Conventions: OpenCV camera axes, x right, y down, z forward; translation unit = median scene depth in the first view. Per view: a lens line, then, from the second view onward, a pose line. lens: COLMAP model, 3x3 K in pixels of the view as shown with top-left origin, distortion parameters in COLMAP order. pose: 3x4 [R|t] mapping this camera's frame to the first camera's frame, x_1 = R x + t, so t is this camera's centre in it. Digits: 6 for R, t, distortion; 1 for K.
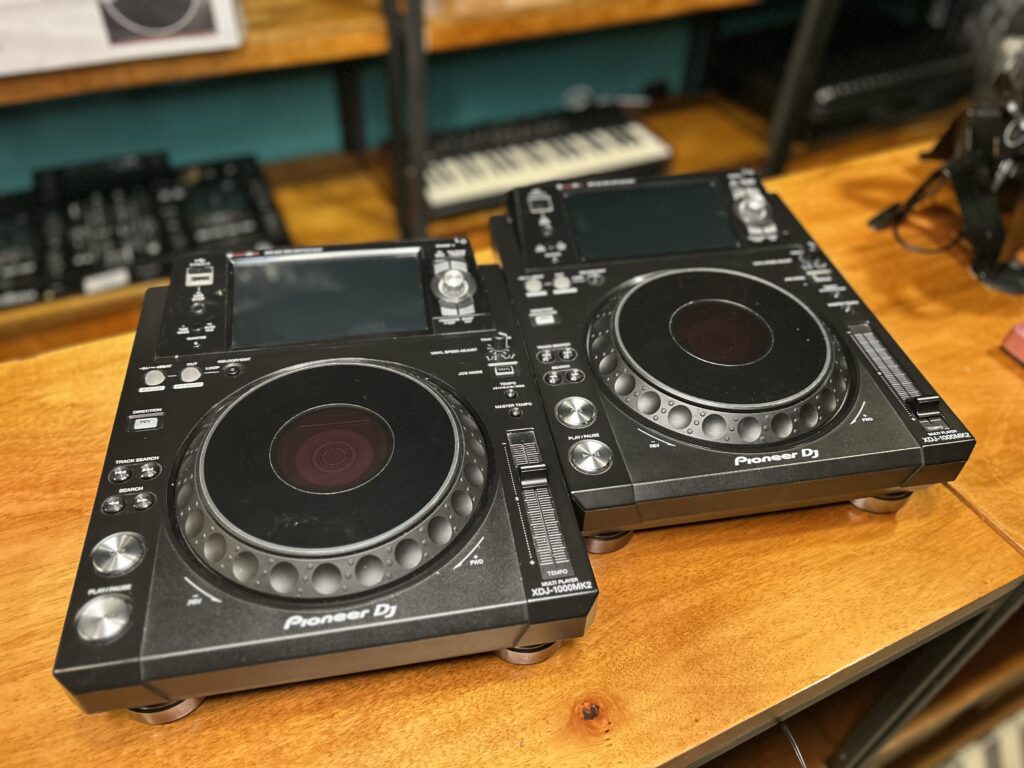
lens RADIAL K [[786.9, 0, 512.0], [0, 786.9, 384.0], [0, 0, 1]] dist [0.038118, -0.003749]
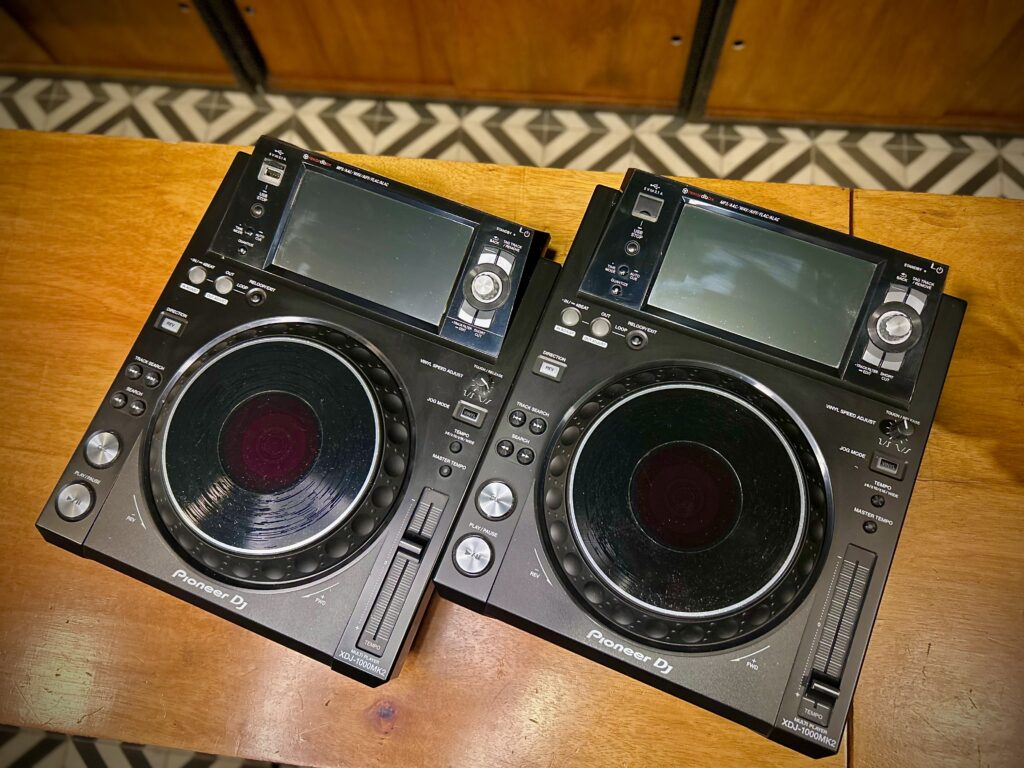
lens RADIAL K [[786.9, 0, 512.0], [0, 786.9, 384.0], [0, 0, 1]] dist [0.038118, -0.003749]
pose [[0.837864, 0.494313, -0.231600, 0.254129], [-0.301028, 0.772326, 0.559371, -0.639942], [0.455375, -0.398958, 0.795906, 0.244337]]
